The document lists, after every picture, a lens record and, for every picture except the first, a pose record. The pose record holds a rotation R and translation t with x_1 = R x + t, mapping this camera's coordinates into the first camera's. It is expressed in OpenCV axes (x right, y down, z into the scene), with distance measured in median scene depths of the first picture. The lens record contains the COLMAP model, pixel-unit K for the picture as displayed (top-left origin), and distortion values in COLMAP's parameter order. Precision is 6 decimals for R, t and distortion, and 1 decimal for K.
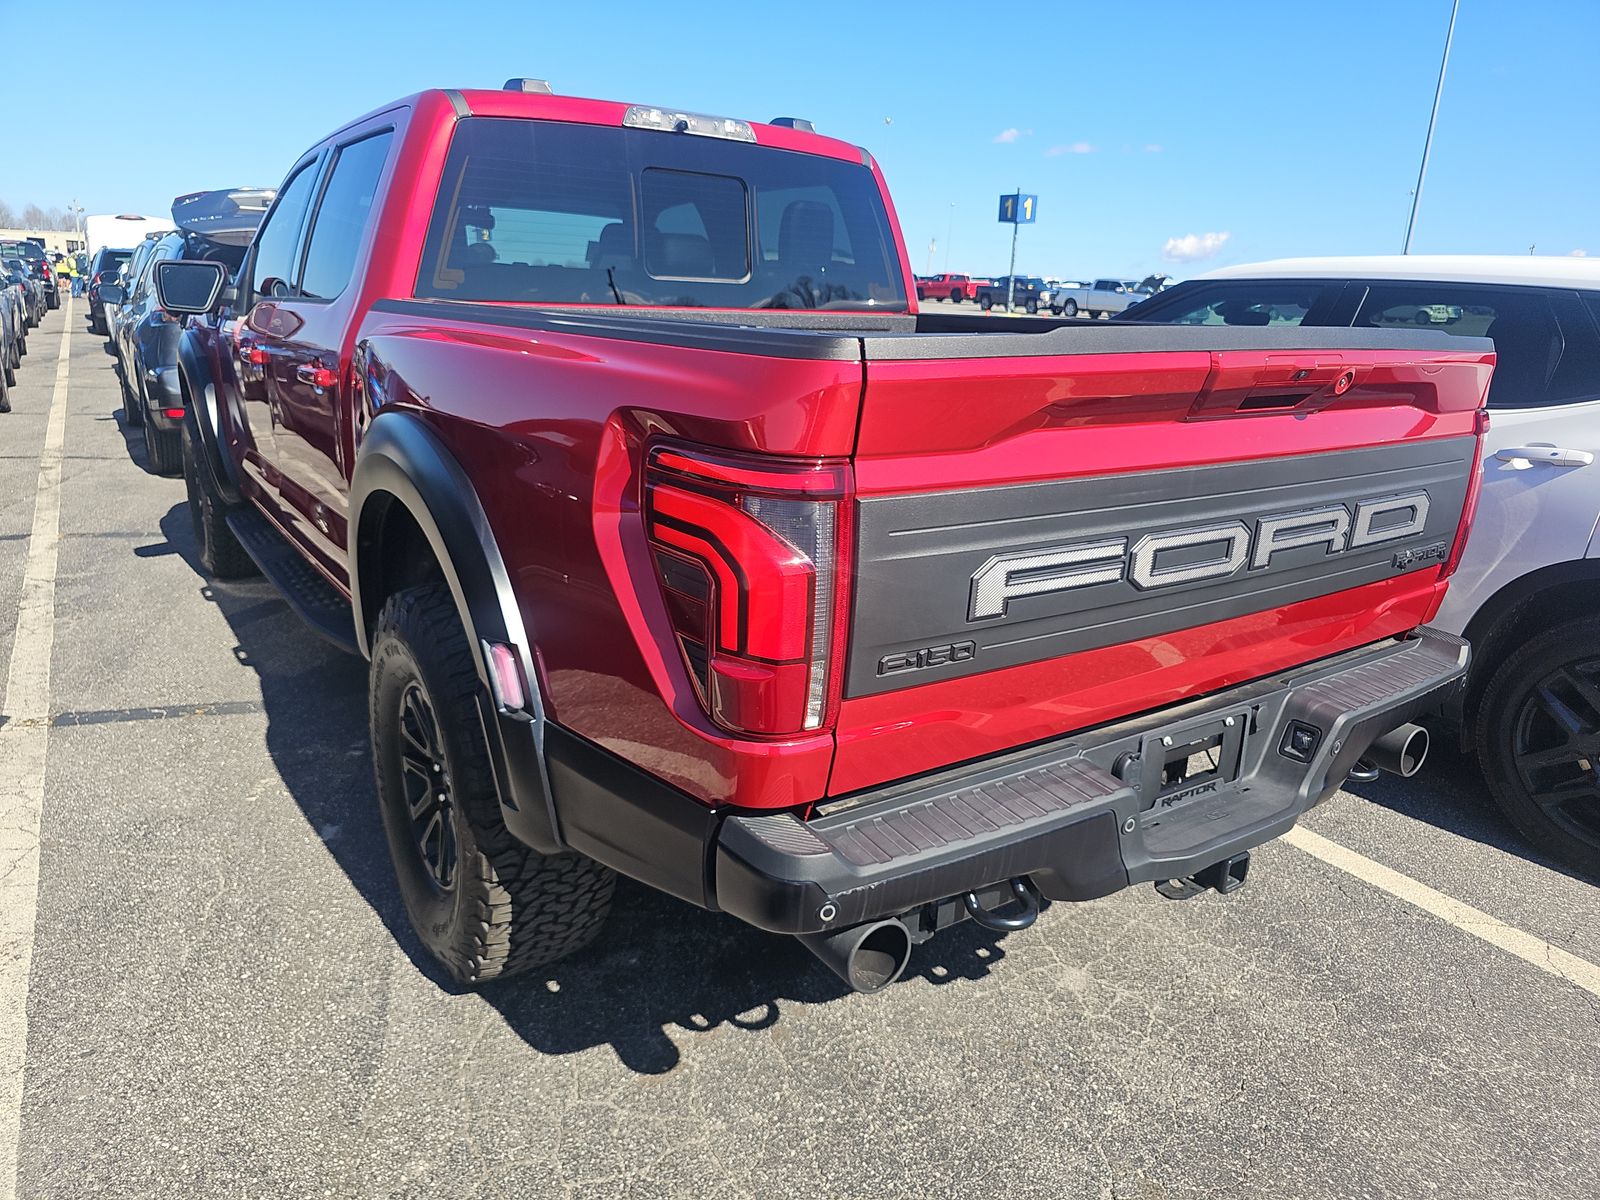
lens RADIAL K [[1040.6, 0, 798.1], [0, 1040.6, 566.2], [0, 0, 1]] dist [0.042246, -0.034981]
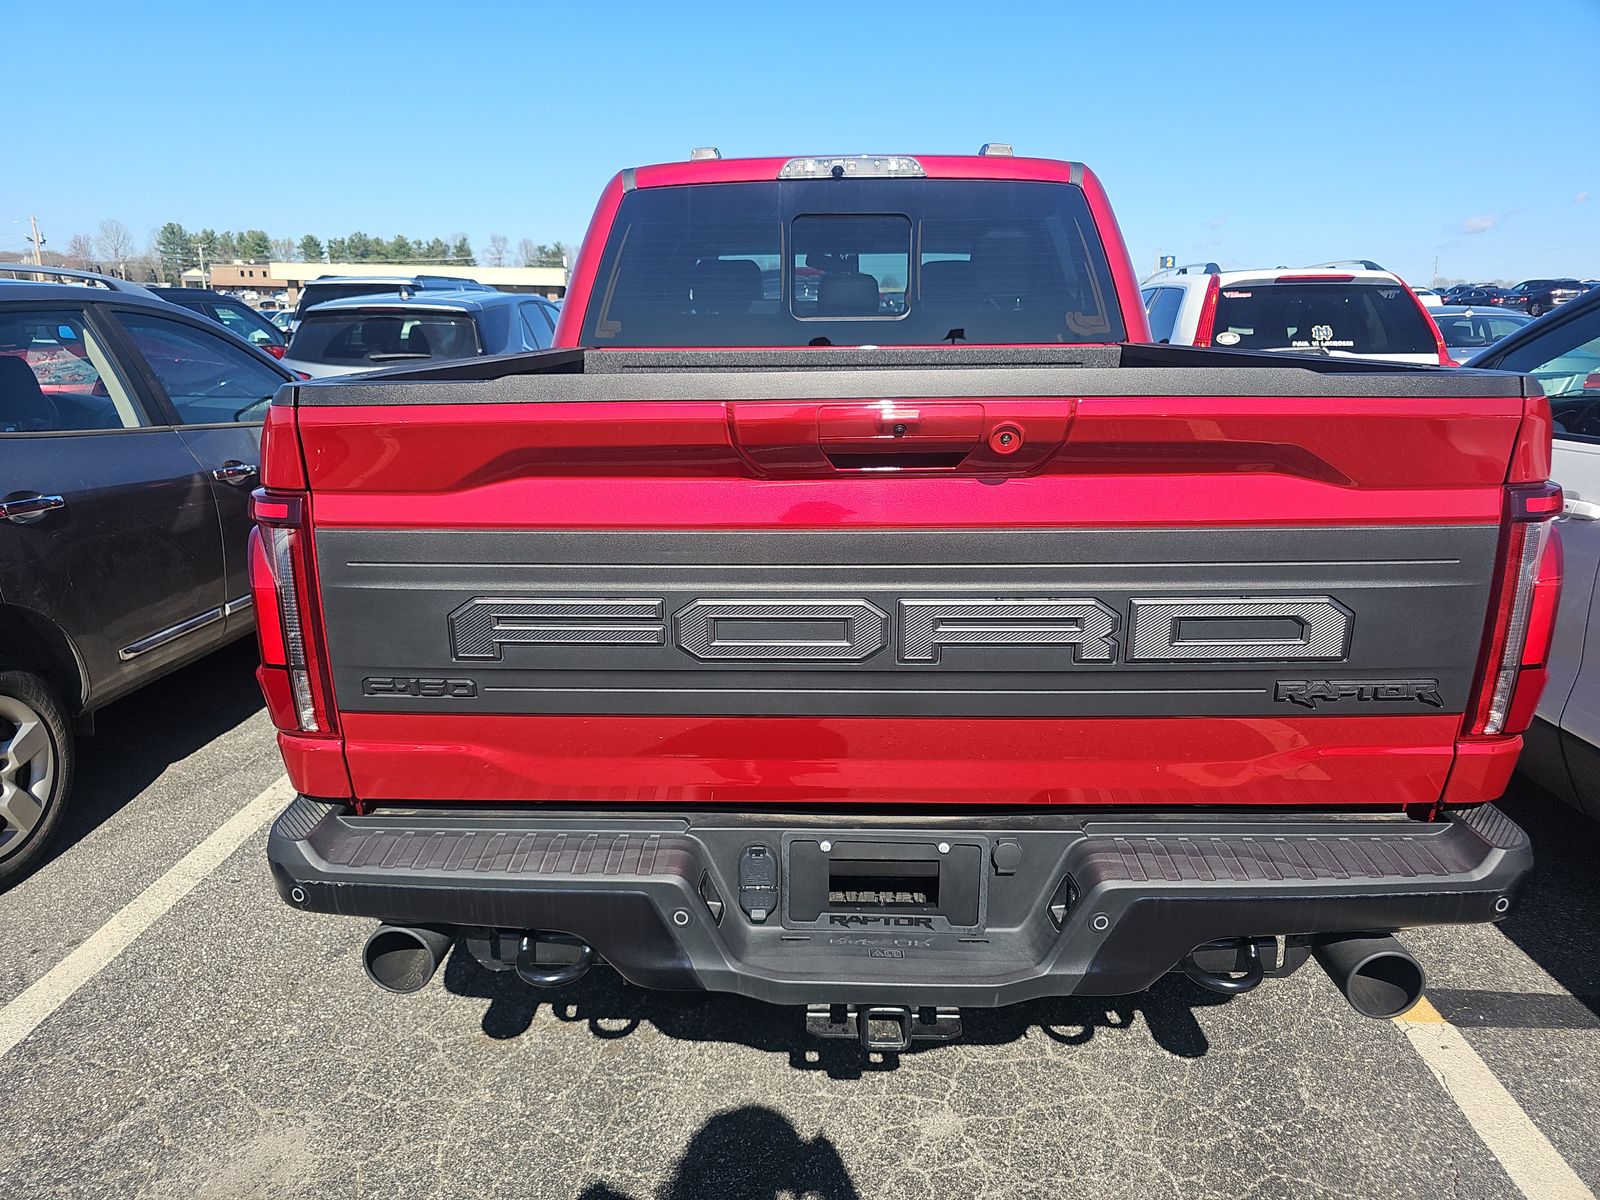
lens RADIAL K [[1040.6, 0, 798.1], [0, 1040.6, 566.2], [0, 0, 1]] dist [0.042246, -0.034981]
pose [[0.812376, 0.097580, -0.574912, 0.707428], [-0.113119, 0.993543, 0.008791, -0.059145], [0.572058, 0.057892, 0.818168, 0.238249]]
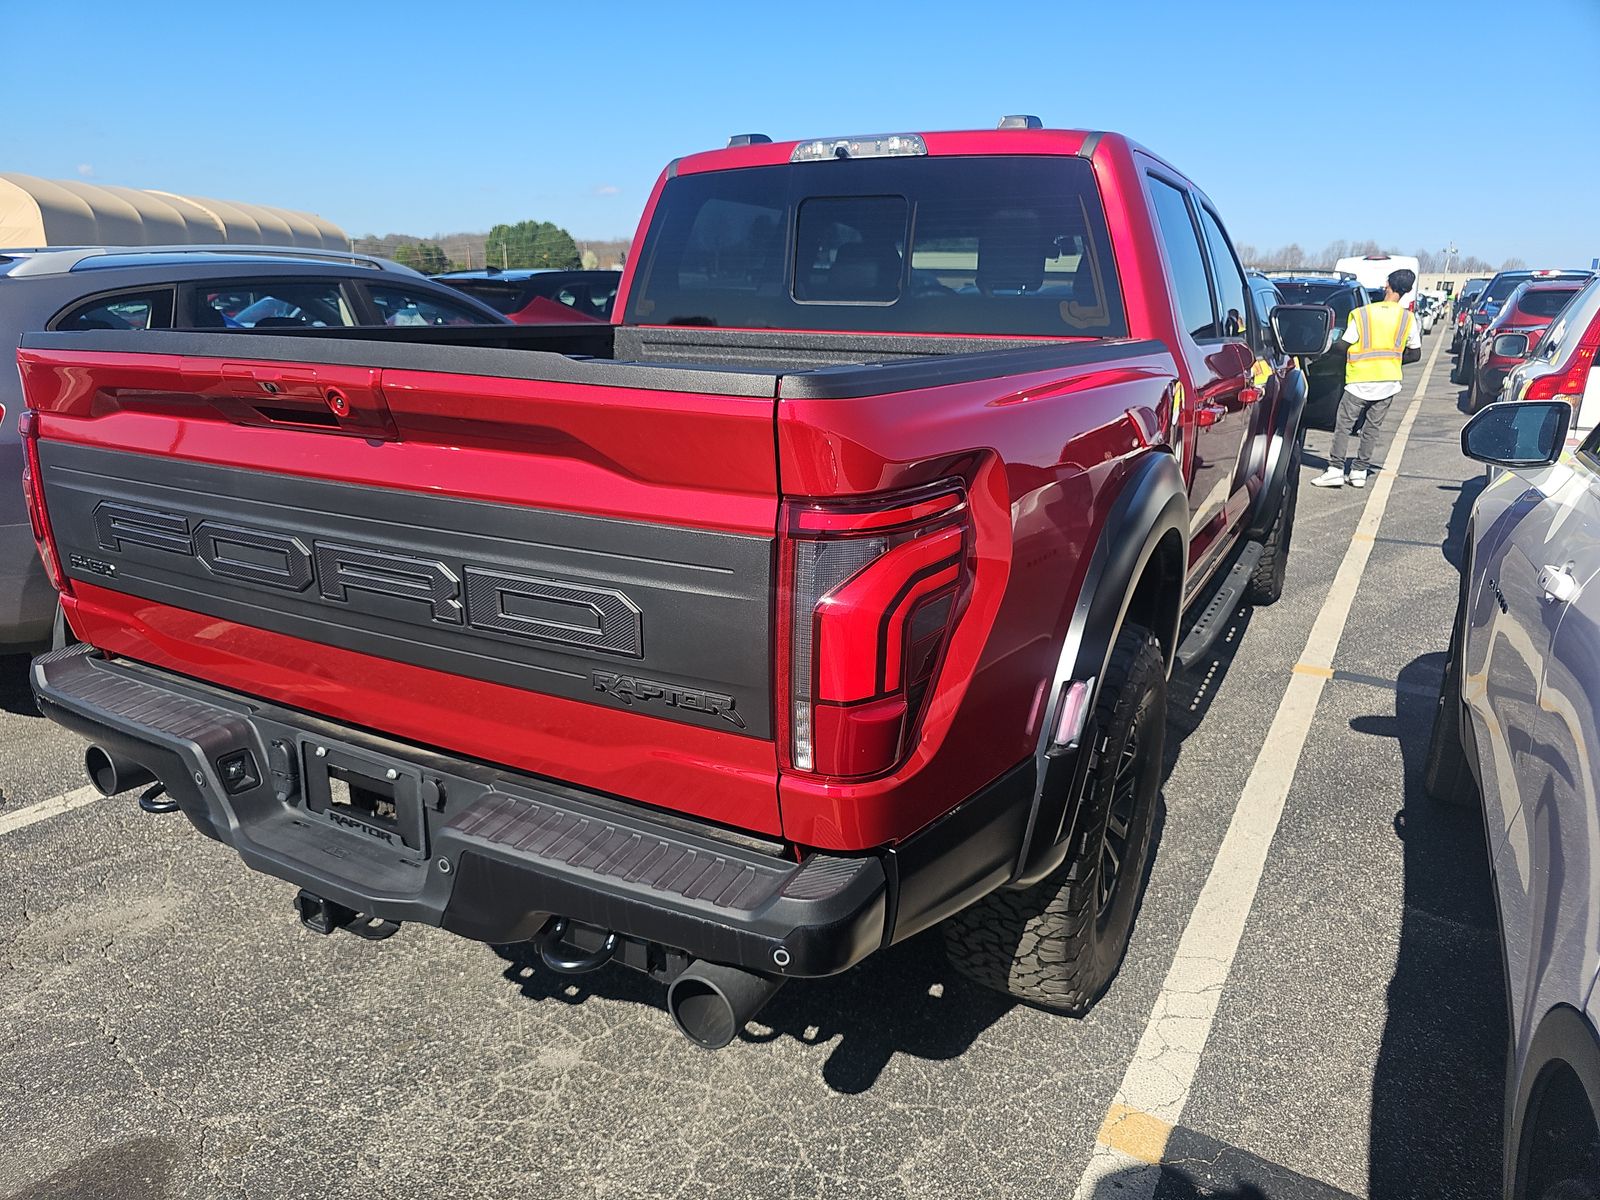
lens RADIAL K [[1051.5, 0, 806.1], [0, 1051.5, 579.1], [0, 0, 1]] dist [0.040159, -0.031773]
pose [[0.459857, 0.201704, -0.864782, 1.232682], [-0.223553, 0.968791, 0.107087, -0.178411], [0.859393, 0.144080, 0.490597, 0.771286]]
